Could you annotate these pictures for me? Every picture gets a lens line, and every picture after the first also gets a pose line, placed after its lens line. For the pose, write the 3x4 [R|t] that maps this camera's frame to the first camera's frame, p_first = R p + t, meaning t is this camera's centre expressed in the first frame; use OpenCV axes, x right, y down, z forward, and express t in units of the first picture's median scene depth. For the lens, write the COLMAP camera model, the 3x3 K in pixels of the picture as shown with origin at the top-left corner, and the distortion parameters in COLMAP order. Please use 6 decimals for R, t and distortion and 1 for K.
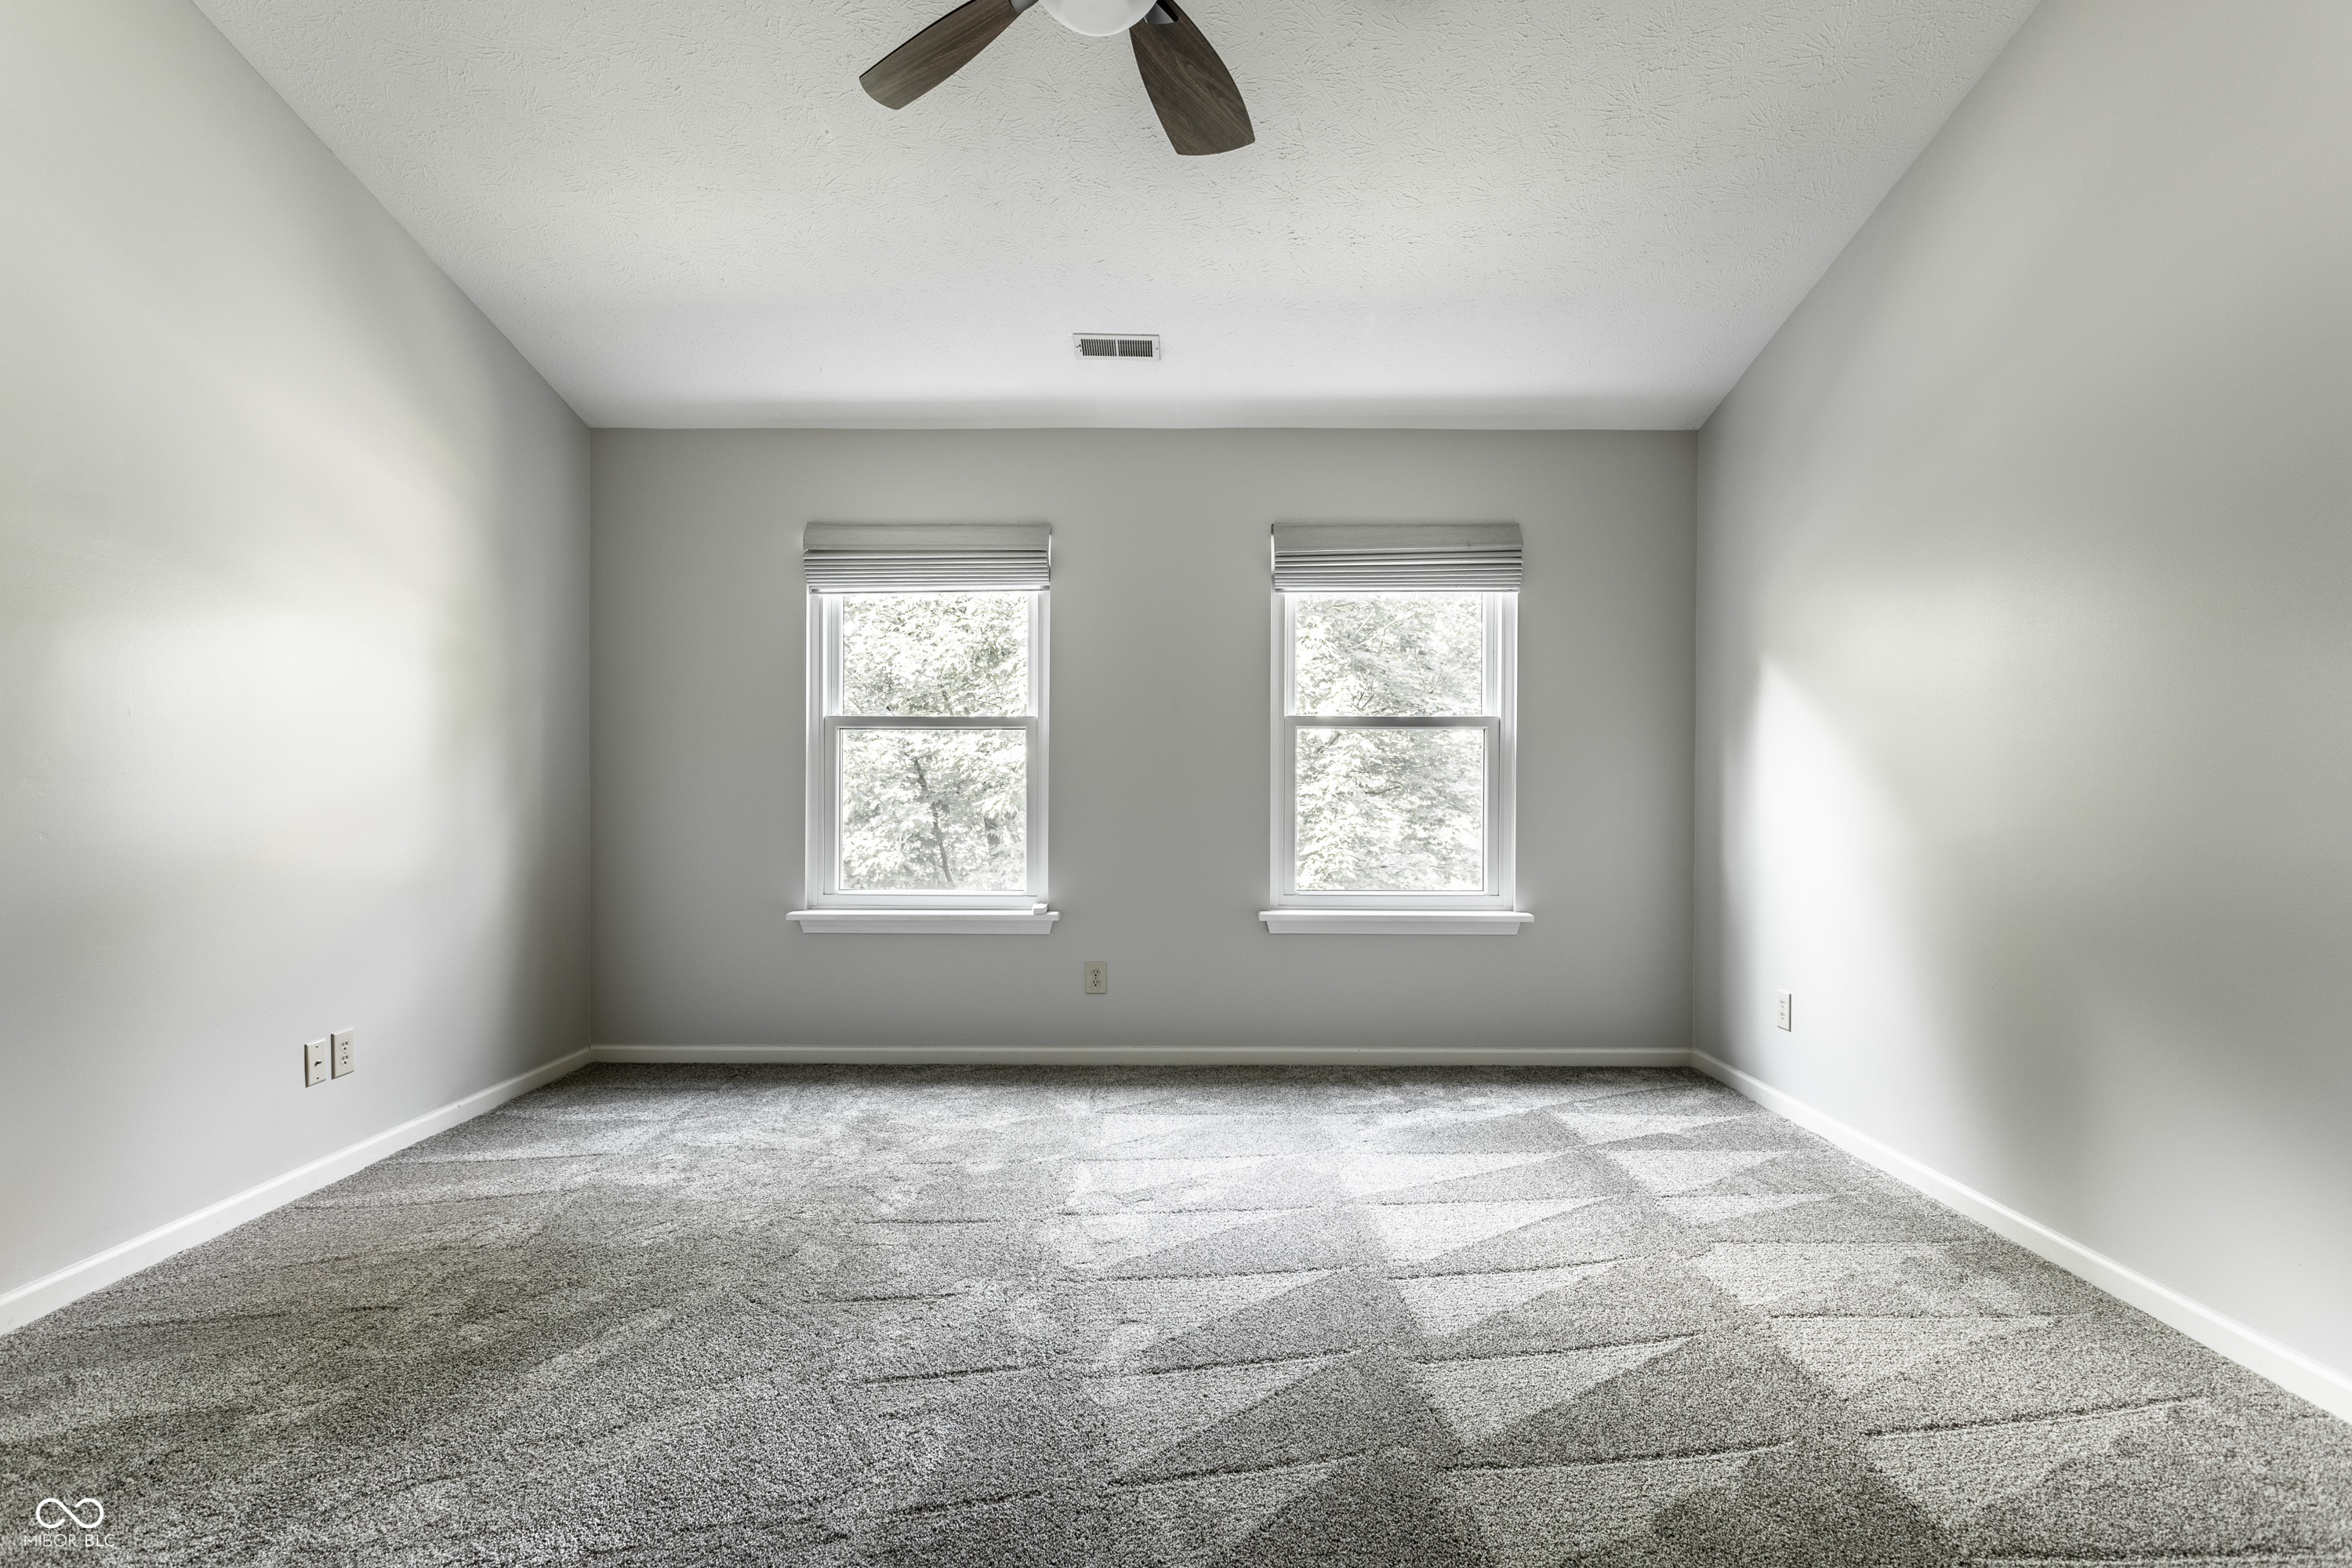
lens RADIAL K [[1144.1, 0, 1173.5], [0, 1144.1, 790.3], [0, 0, 1]] dist [0.001946, 0.000954]
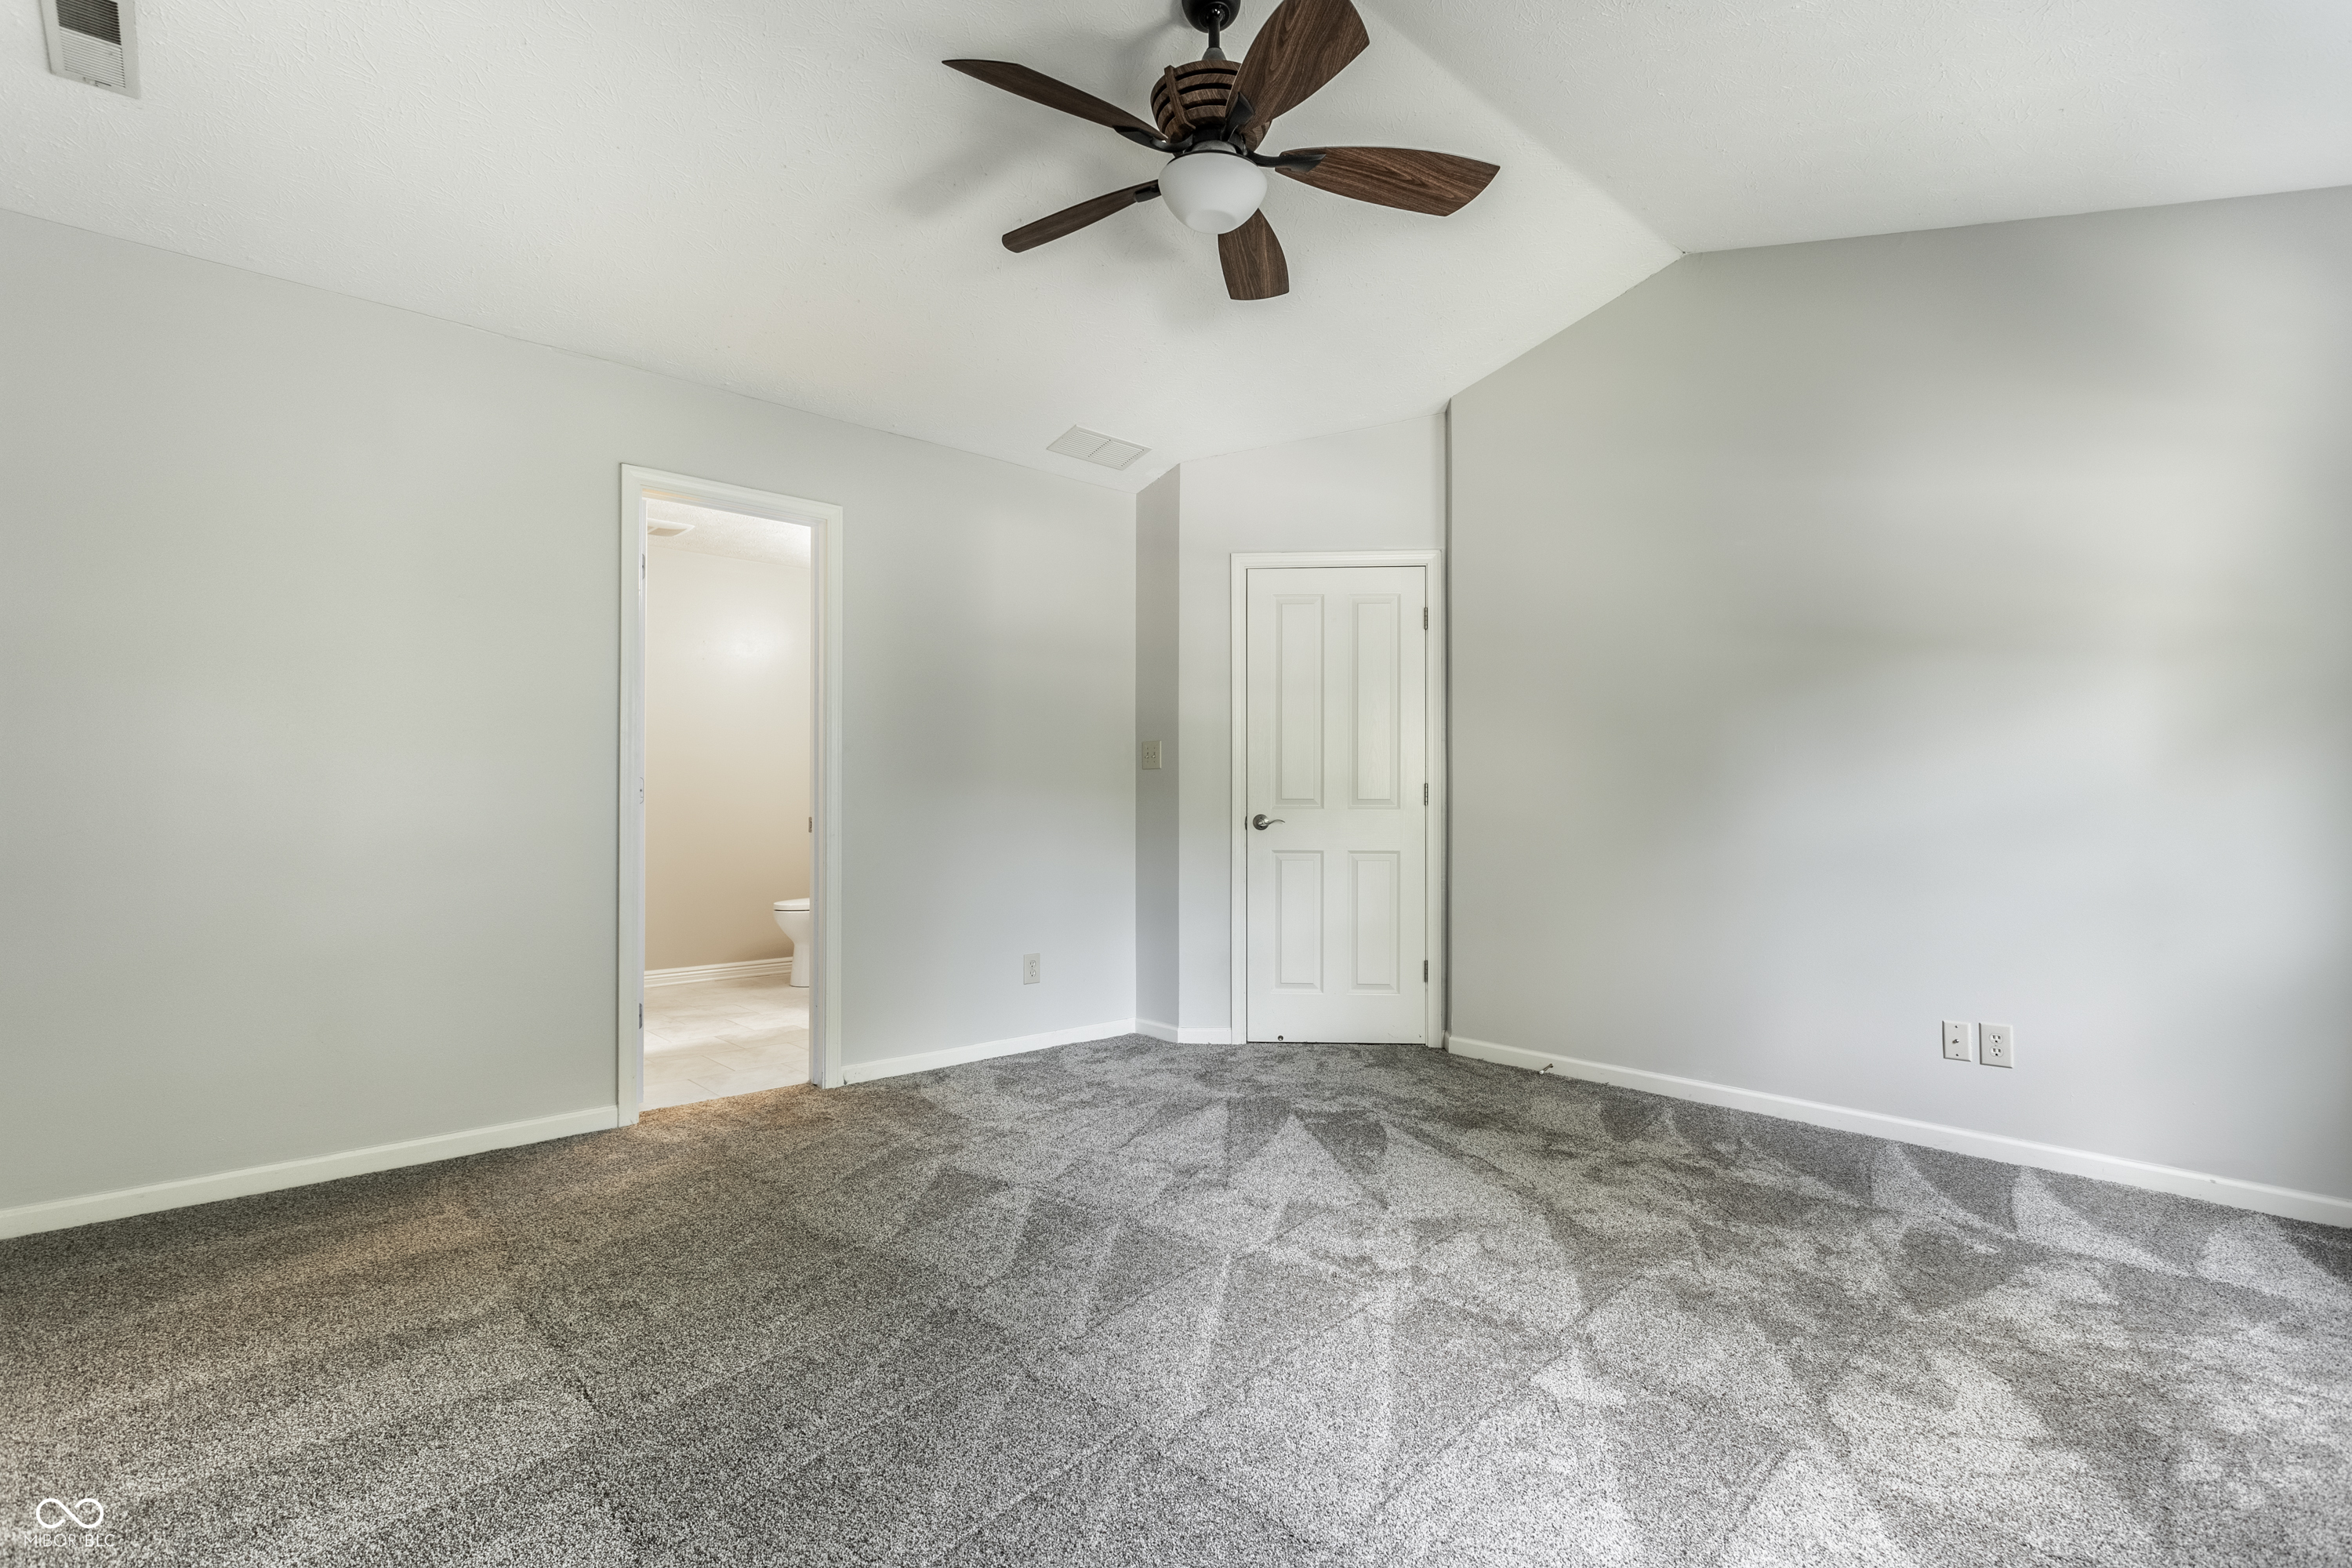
lens RADIAL K [[1144.1, 0, 1176.1], [0, 1144.1, 786.3], [0, 0, 1]] dist [0.001946, 0.000954]
pose [[-0.739116, -0.002451, -0.673574, 0.576398], [0.004003, 0.999960, -0.008031, -0.007121], [0.673567, -0.008632, -0.739076, 1.306105]]
